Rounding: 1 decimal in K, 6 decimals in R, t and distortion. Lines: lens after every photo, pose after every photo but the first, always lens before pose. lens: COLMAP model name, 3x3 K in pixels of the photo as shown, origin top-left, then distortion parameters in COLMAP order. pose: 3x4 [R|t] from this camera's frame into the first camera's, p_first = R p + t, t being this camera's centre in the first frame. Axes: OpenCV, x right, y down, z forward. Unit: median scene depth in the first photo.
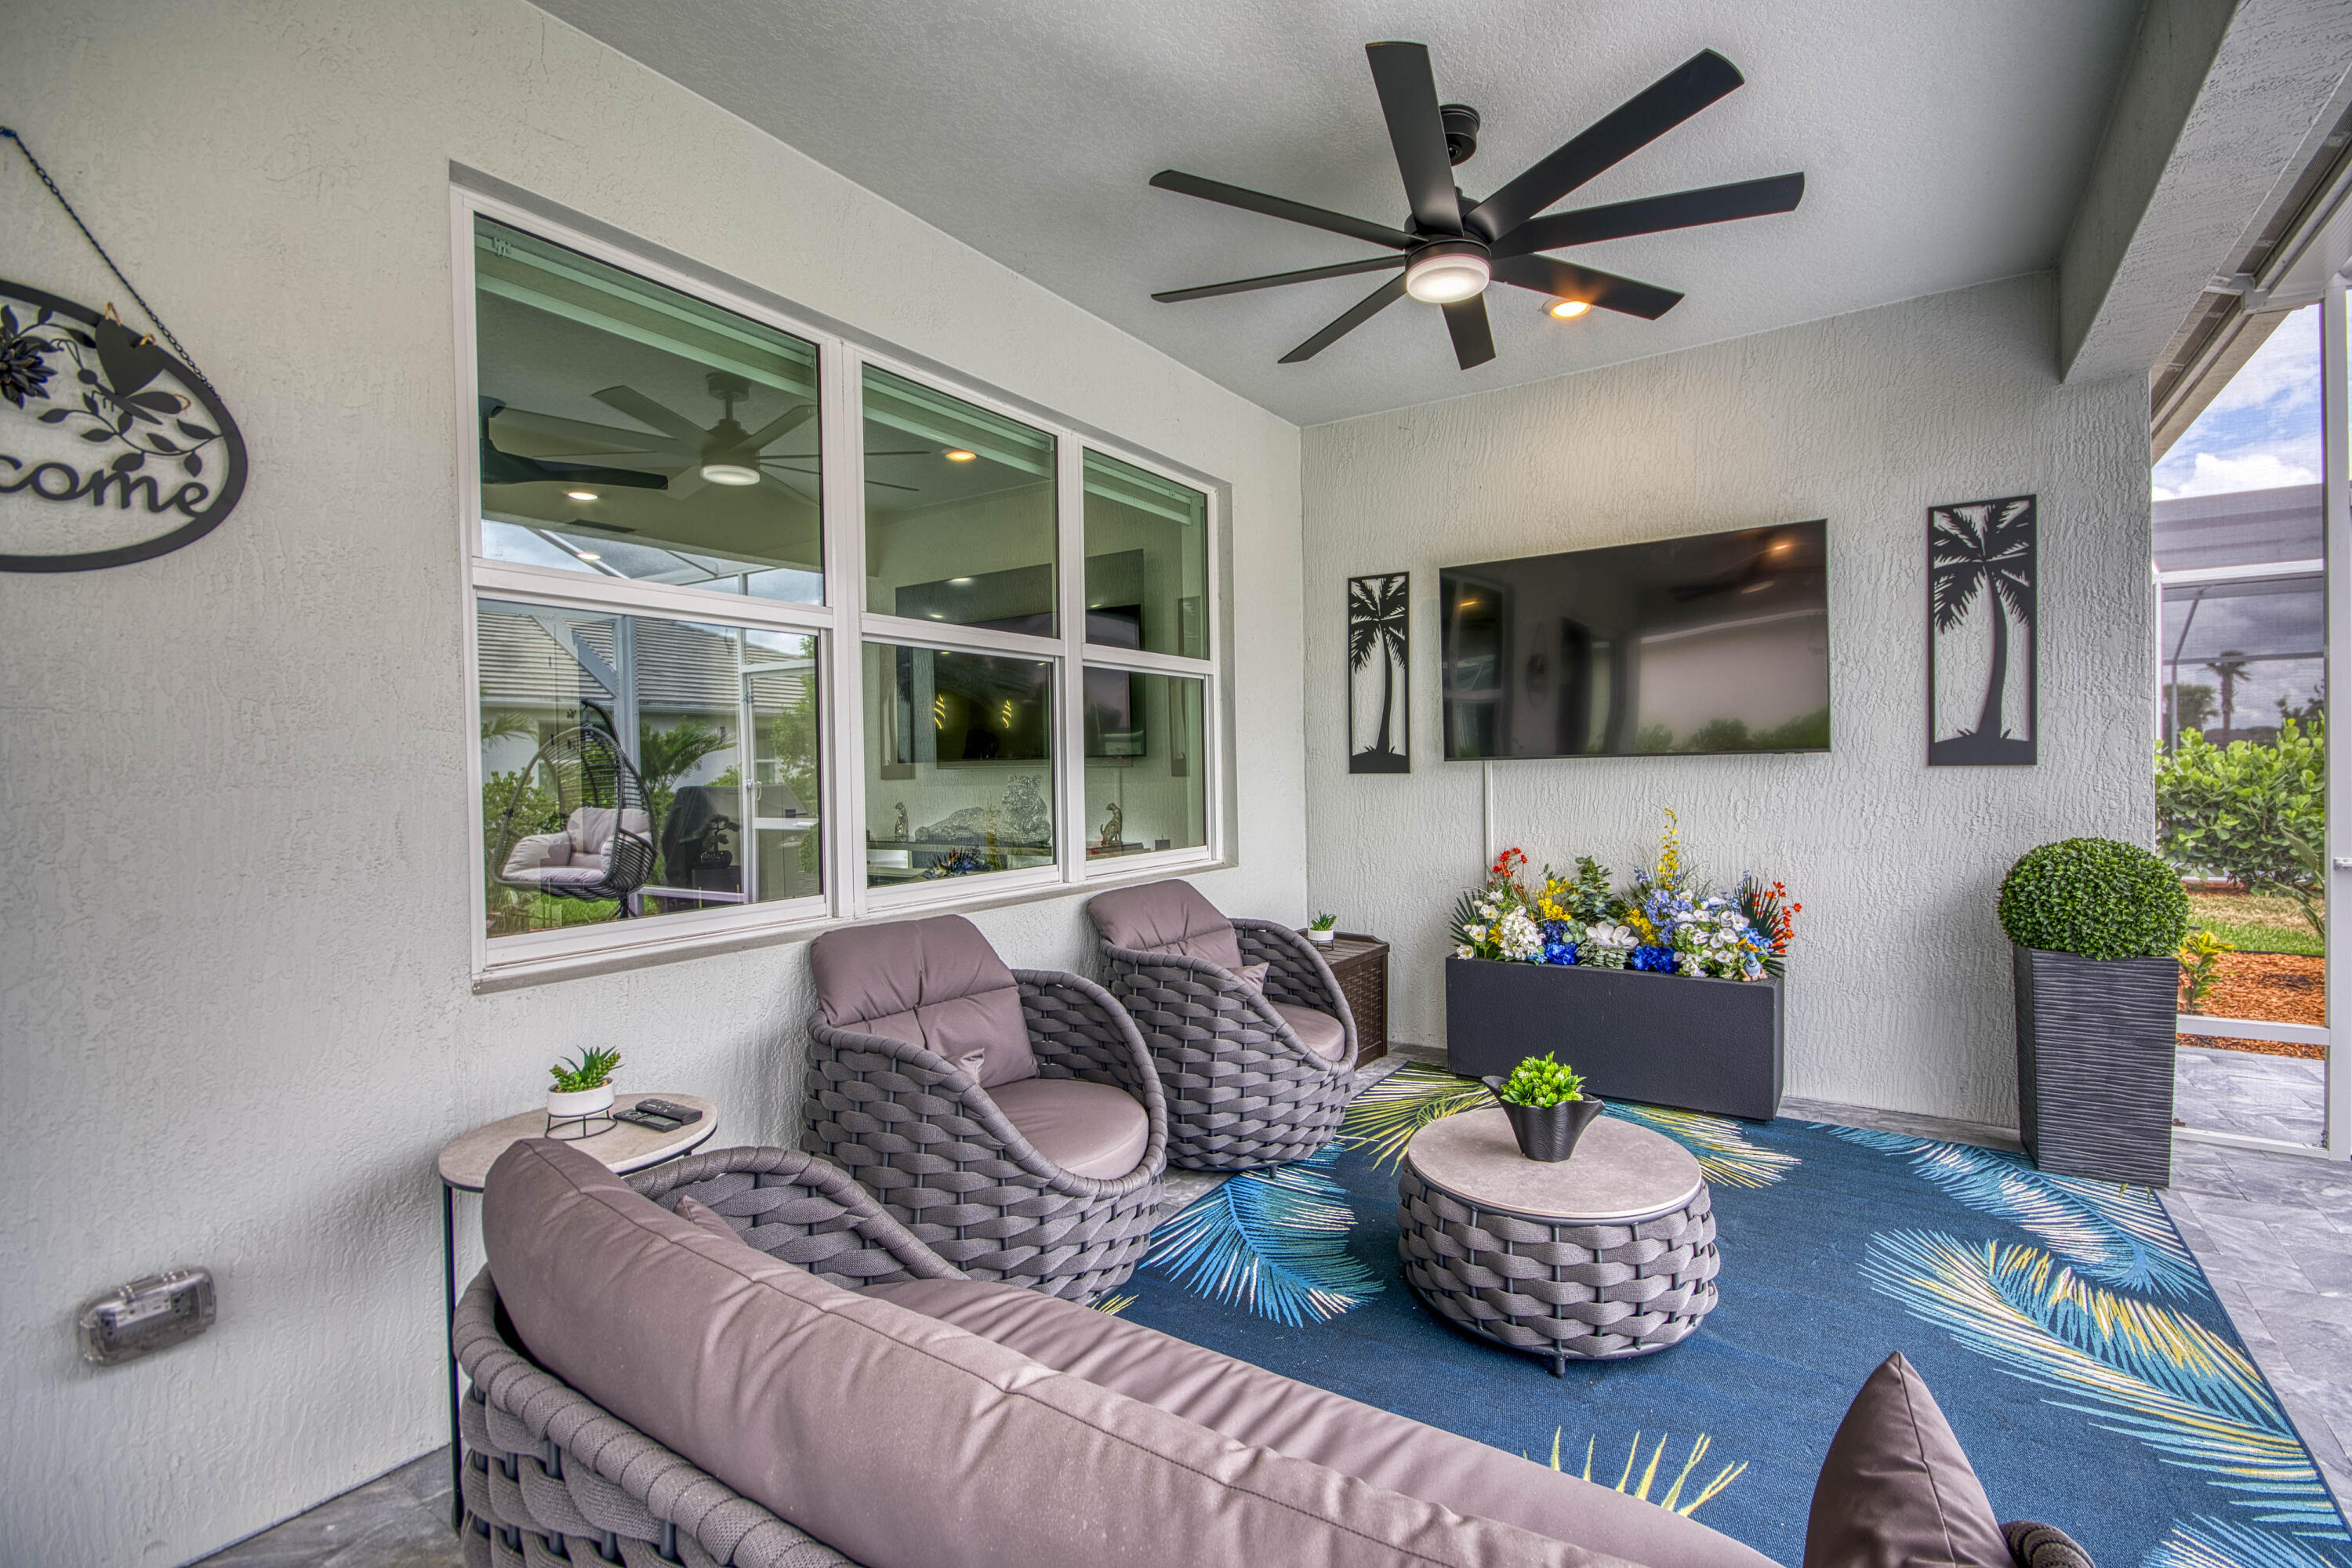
lens RADIAL K [[1041.5, 0, 1242.4], [0, 1041.5, 781.2], [0, 0, 1]] dist [-0.000948, -0.007257]
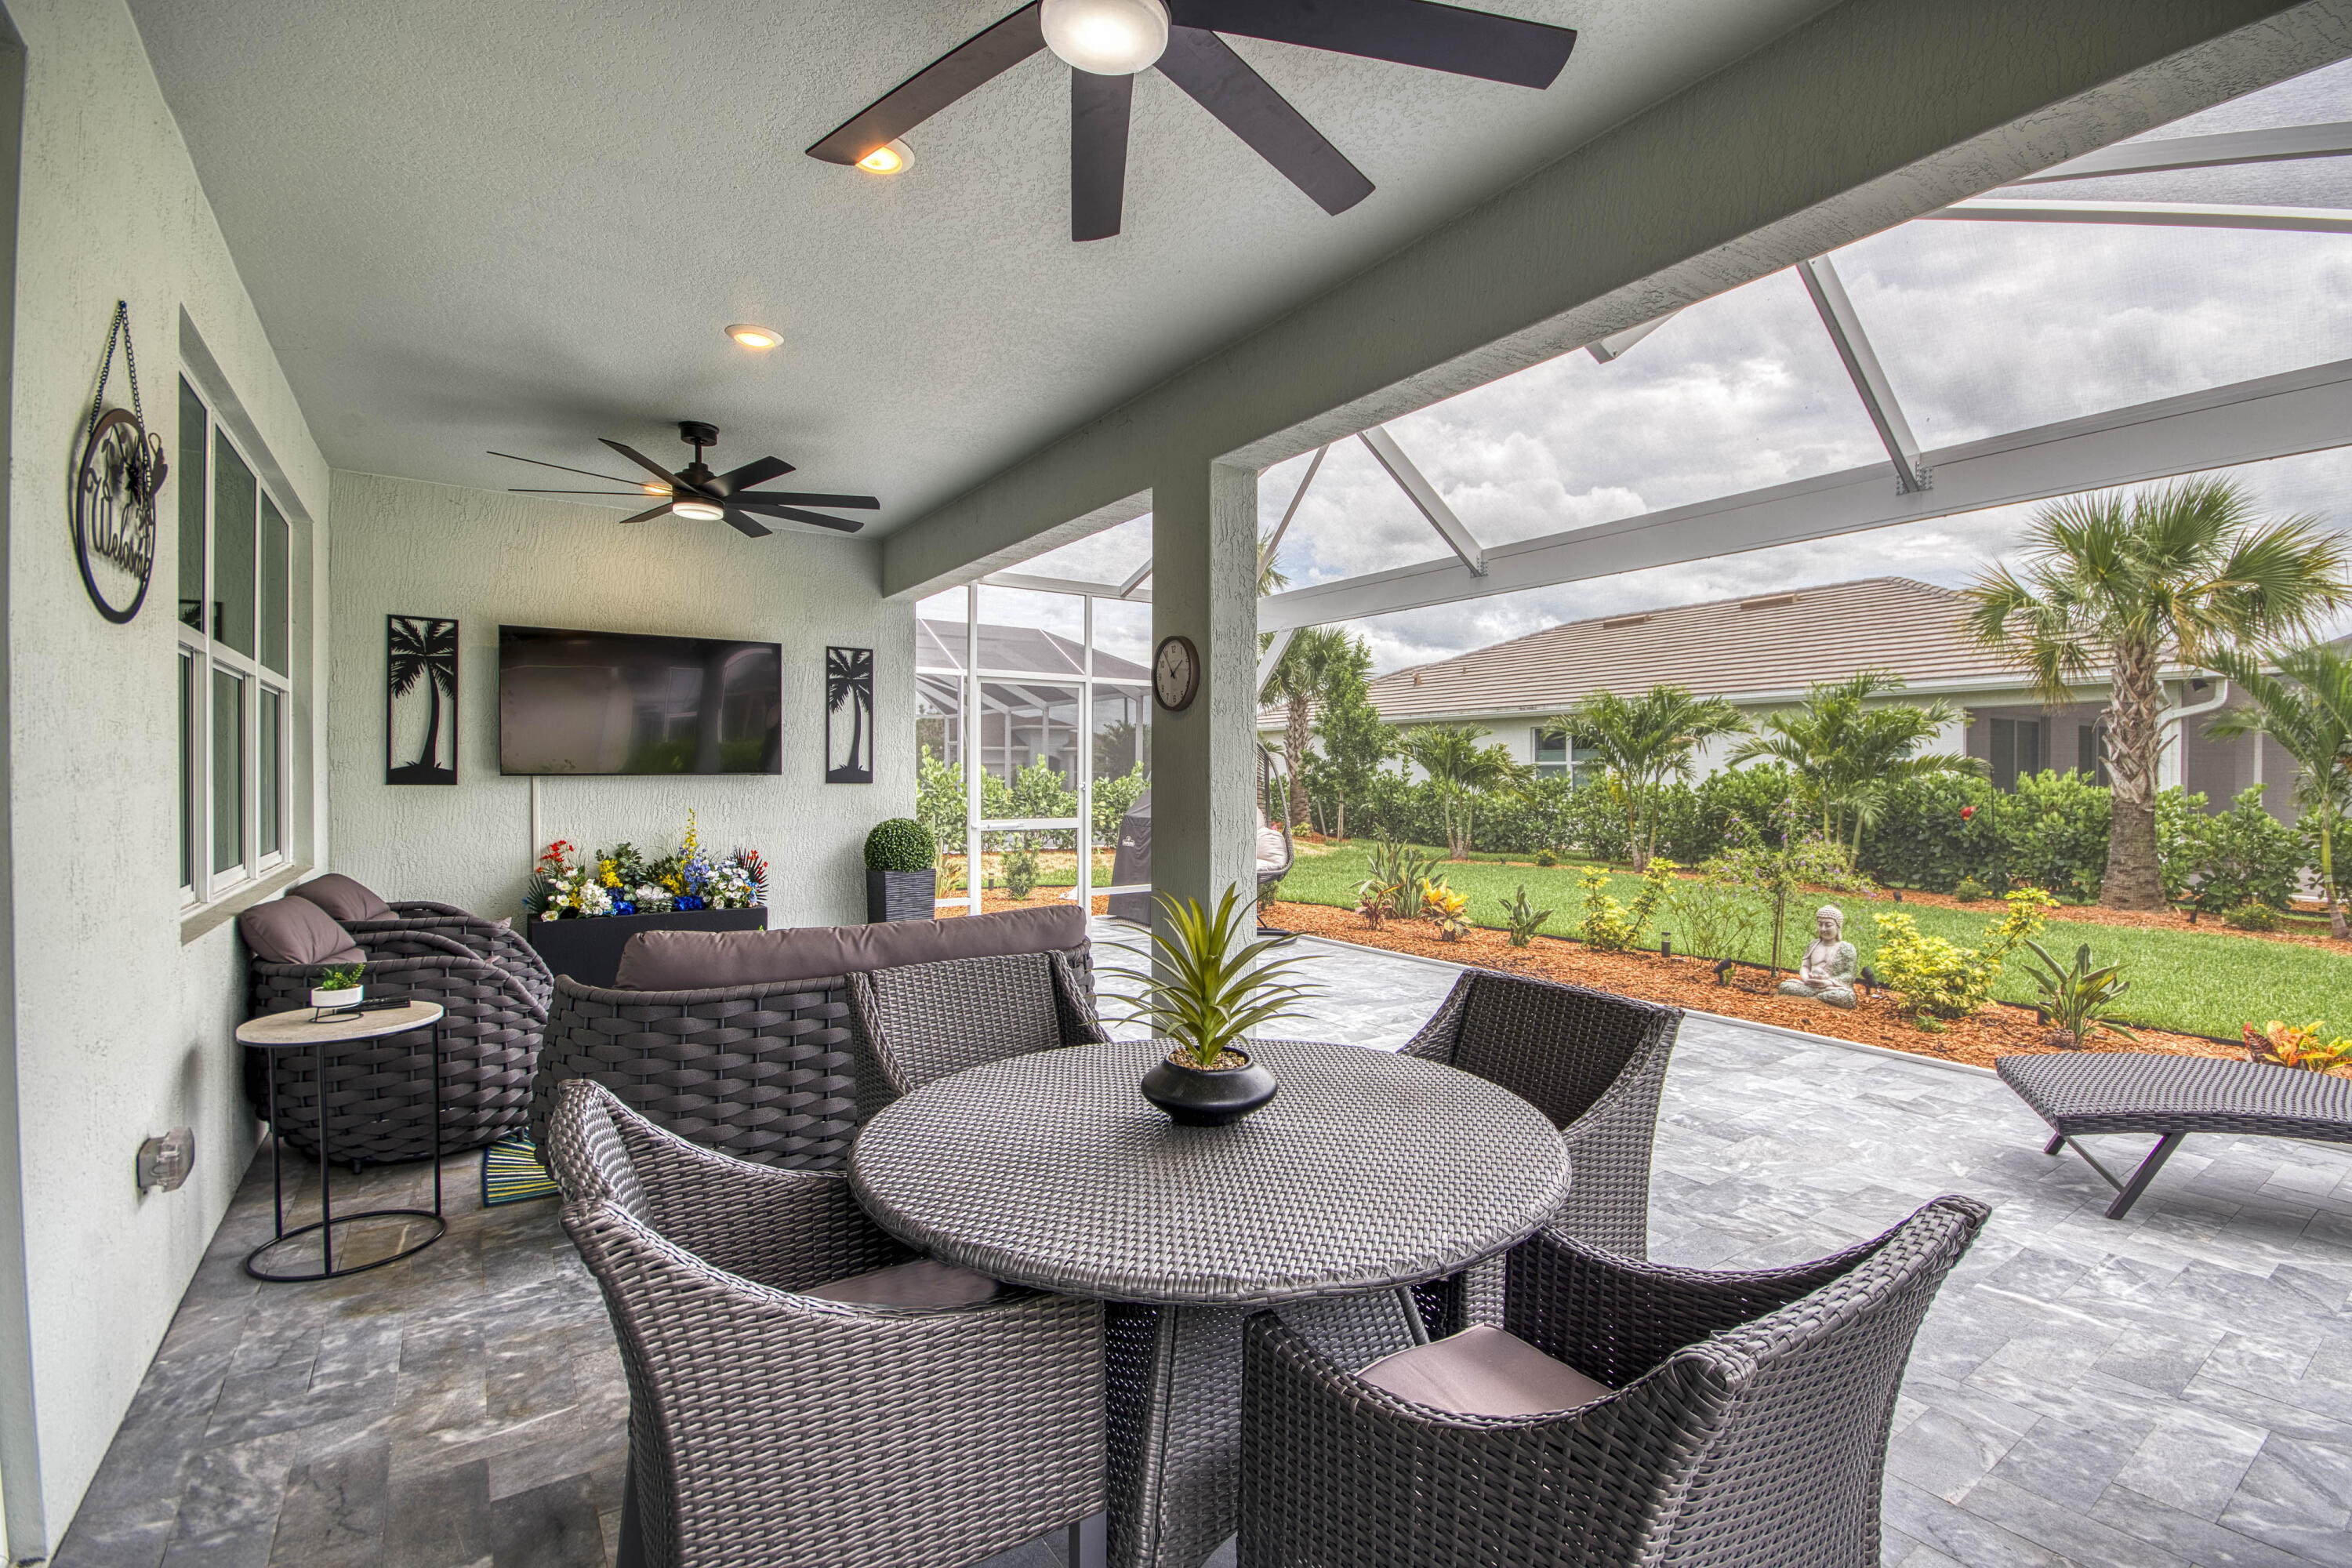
lens RADIAL K [[1041.5, 0, 1175.1], [0, 1041.5, 784.1], [0, 0, 1]] dist [-0.000948, -0.007257]
pose [[0.418727, 0.012204, 0.908030, -0.748062], [0.005295, 0.999860, -0.015879, 0.019044], [-0.908097, 0.011457, 0.418604, -0.344292]]
